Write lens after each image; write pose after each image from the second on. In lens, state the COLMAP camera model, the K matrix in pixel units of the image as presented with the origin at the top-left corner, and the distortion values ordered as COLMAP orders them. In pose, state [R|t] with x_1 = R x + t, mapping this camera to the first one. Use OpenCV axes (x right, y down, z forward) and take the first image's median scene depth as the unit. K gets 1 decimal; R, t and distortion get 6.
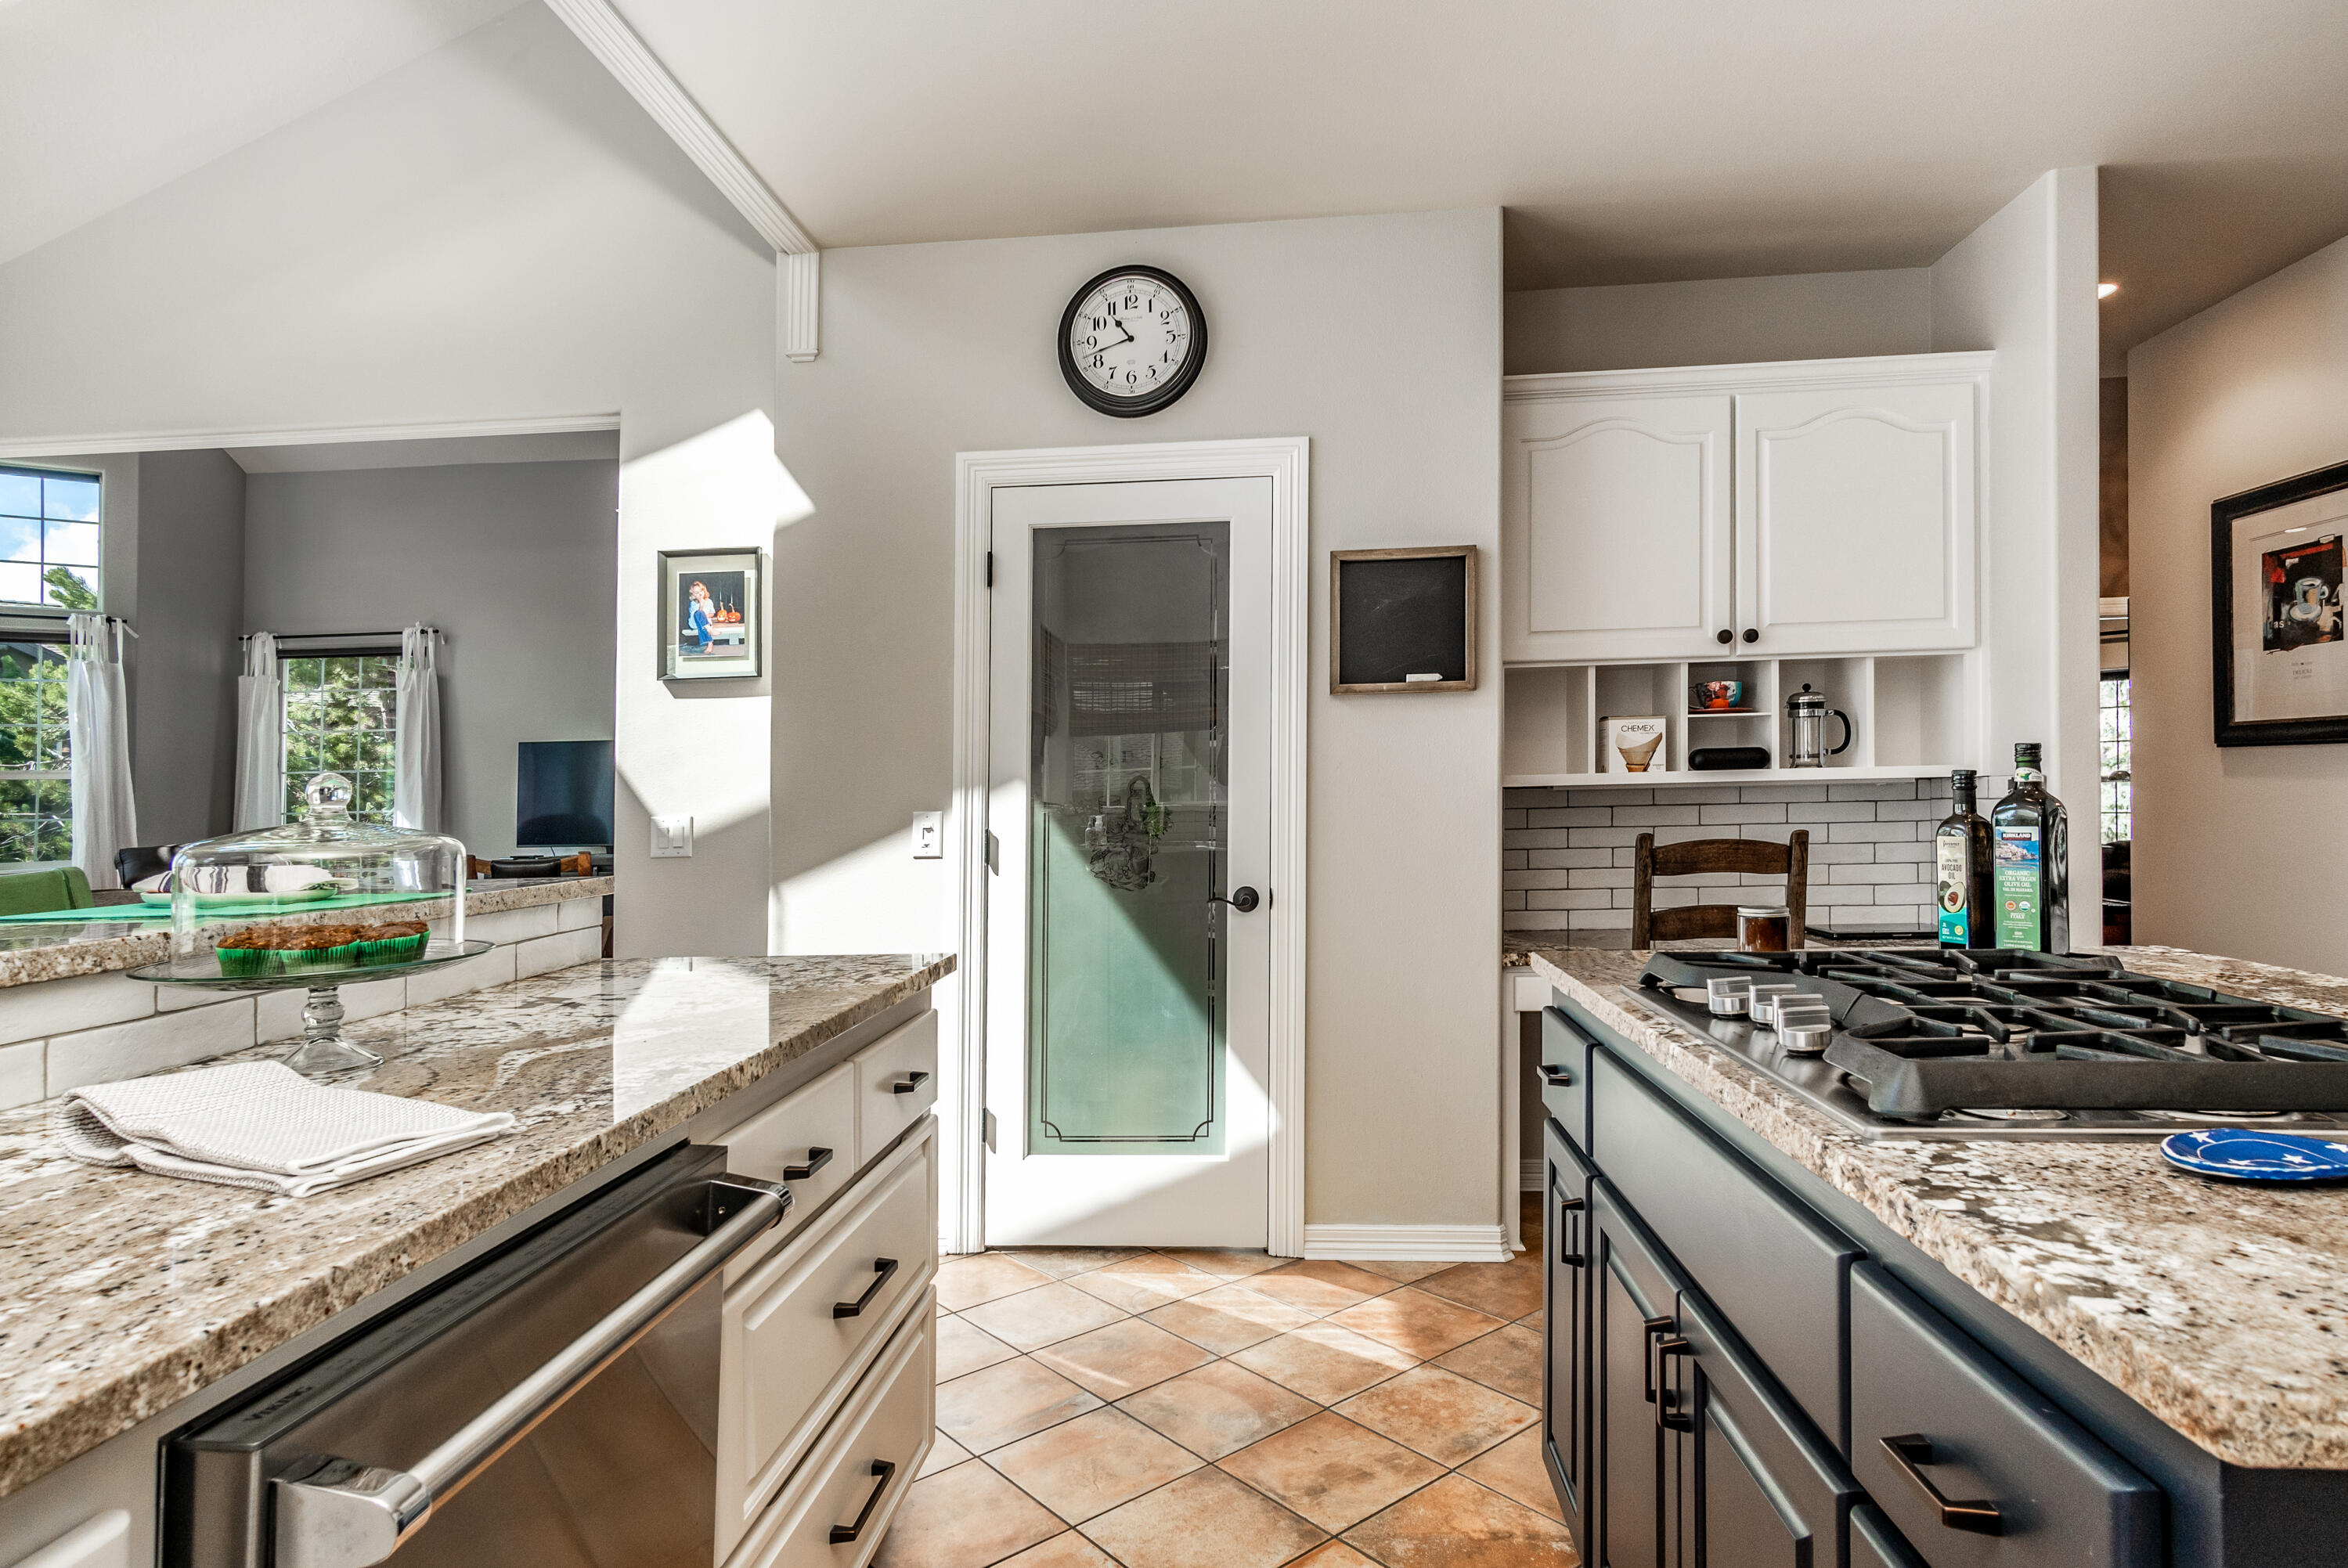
lens RADIAL K [[1291.3, 0, 1172.1], [0, 1291.3, 771.6], [0, 0, 1]] dist [0.040270, -0.000082]
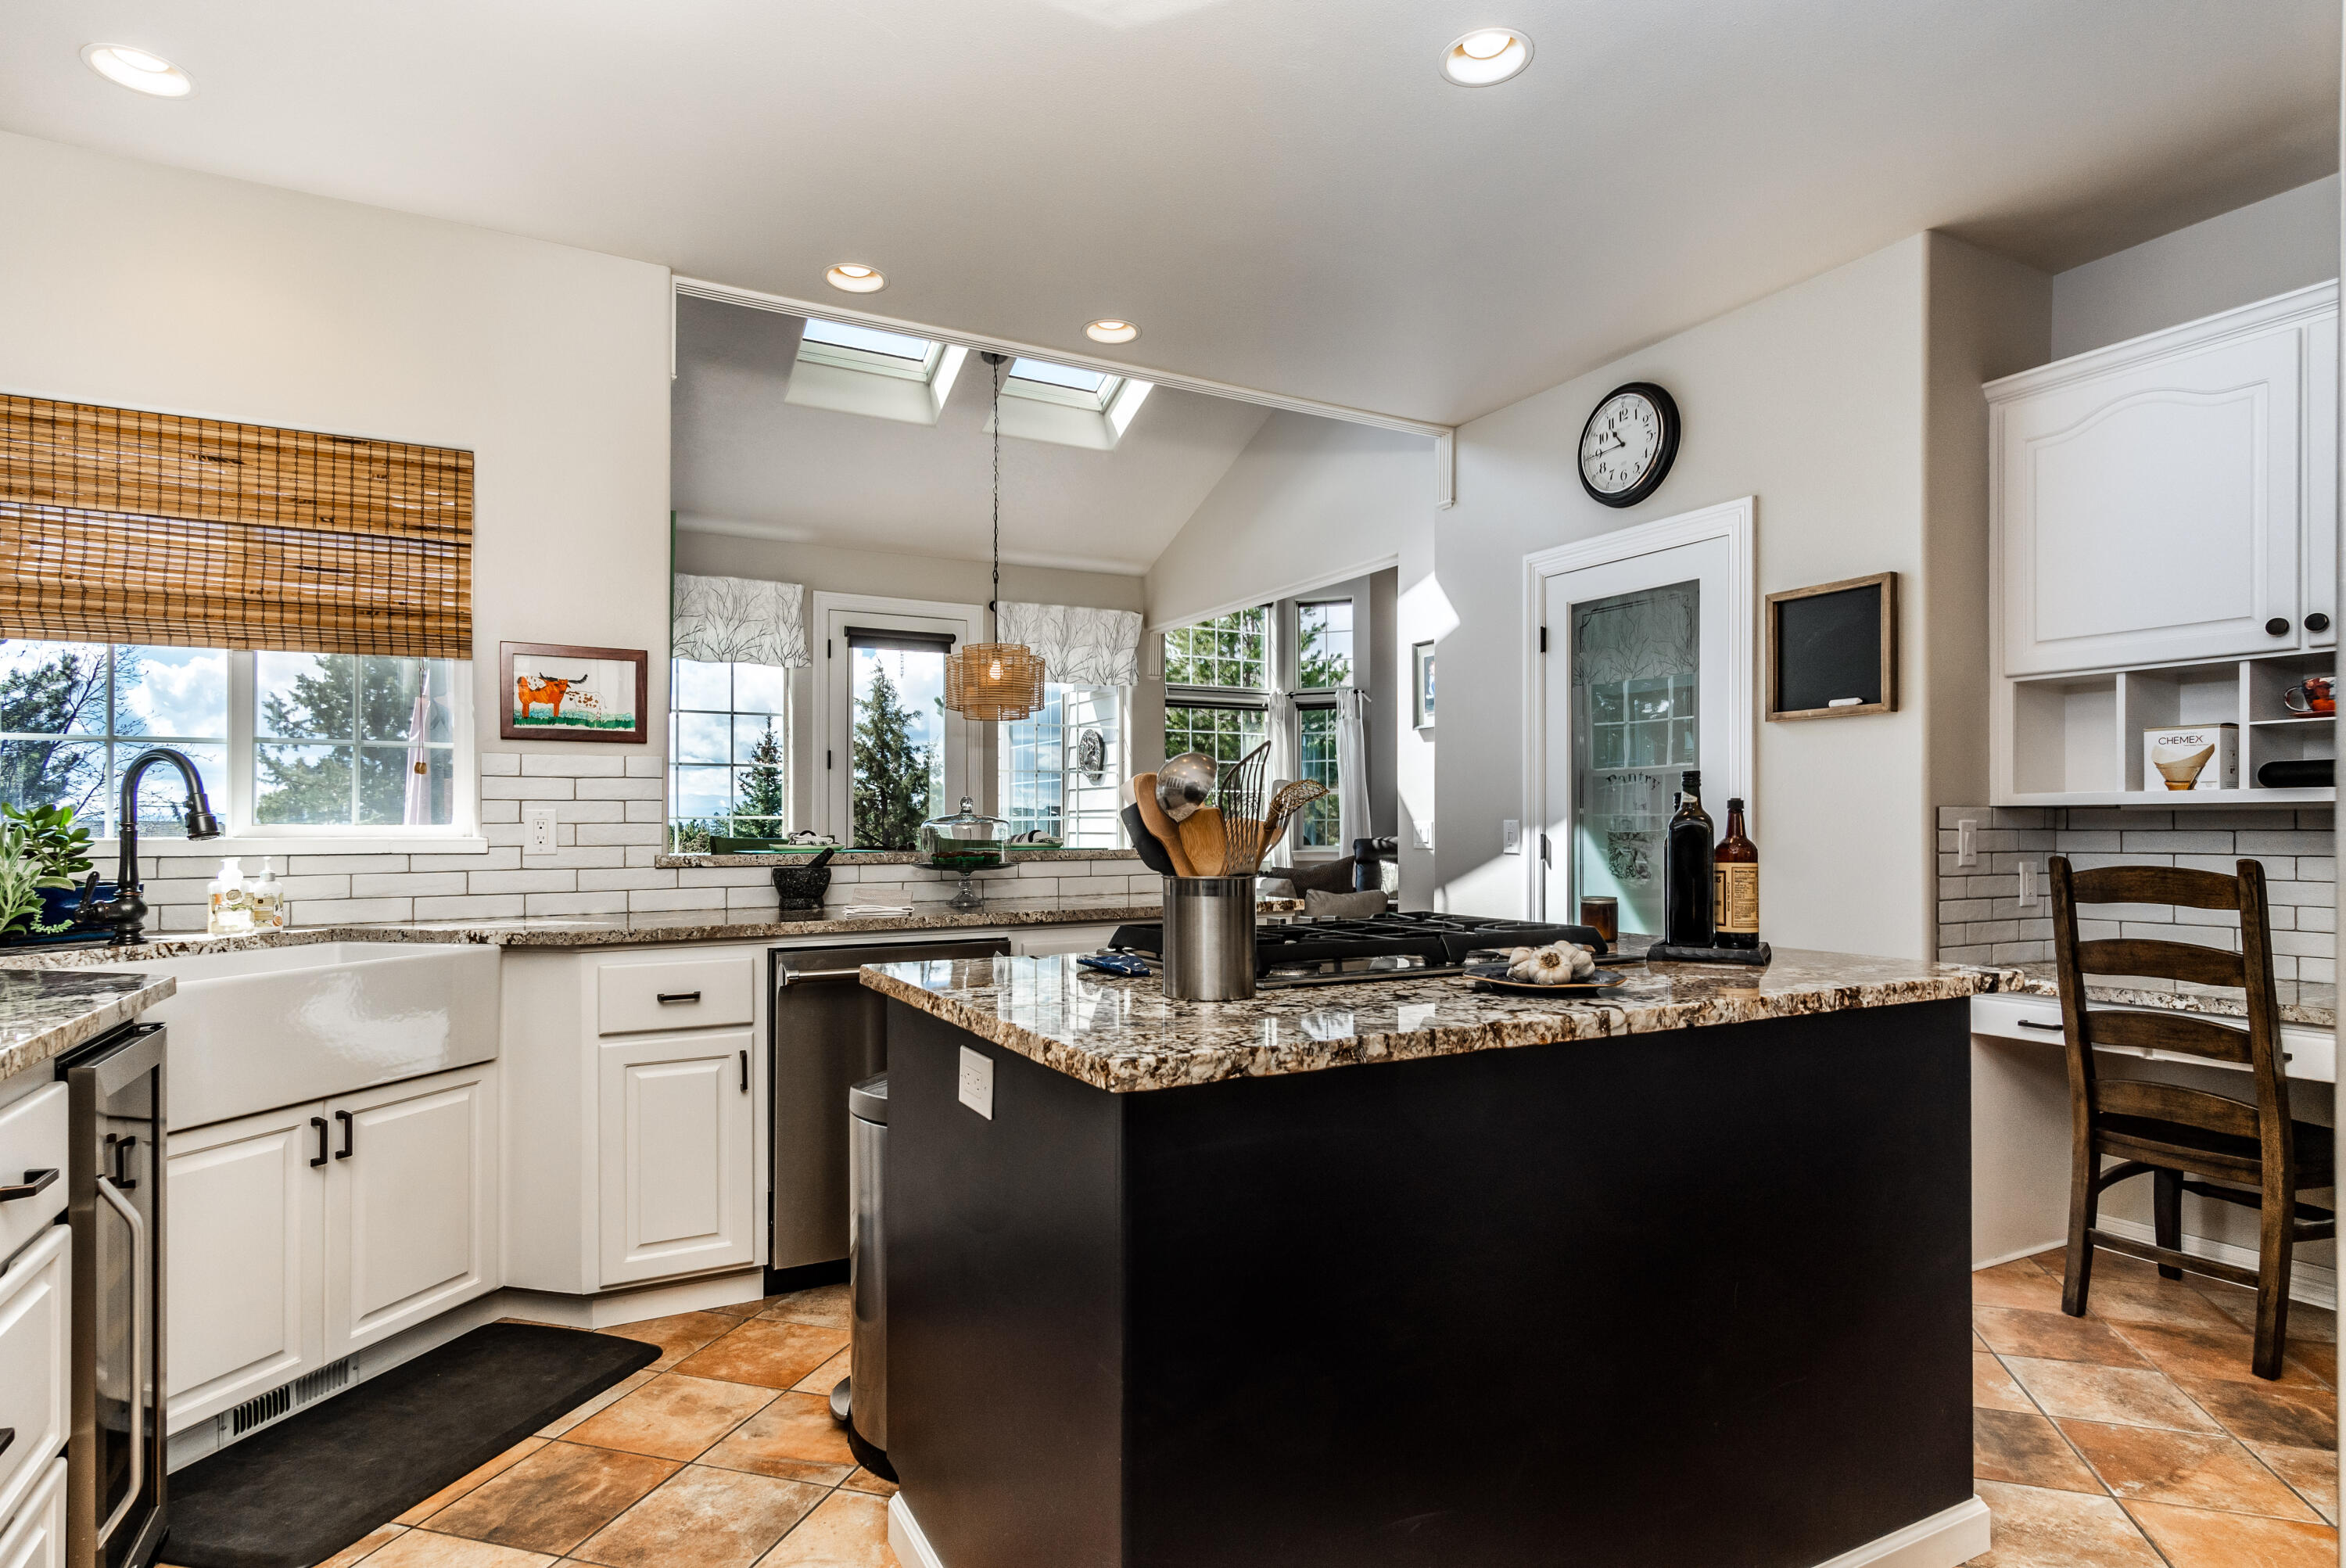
lens RADIAL K [[1233.5, 0, 1169.2], [0, 1233.5, 818.6], [0, 0, 1]] dist [0.003763, 0.001374]
pose [[0.547535, 0.018717, -0.836573, 0.730033], [0.008462, 0.999575, 0.027903, -0.010027], [0.836740, -0.022357, 0.547144, -0.025590]]
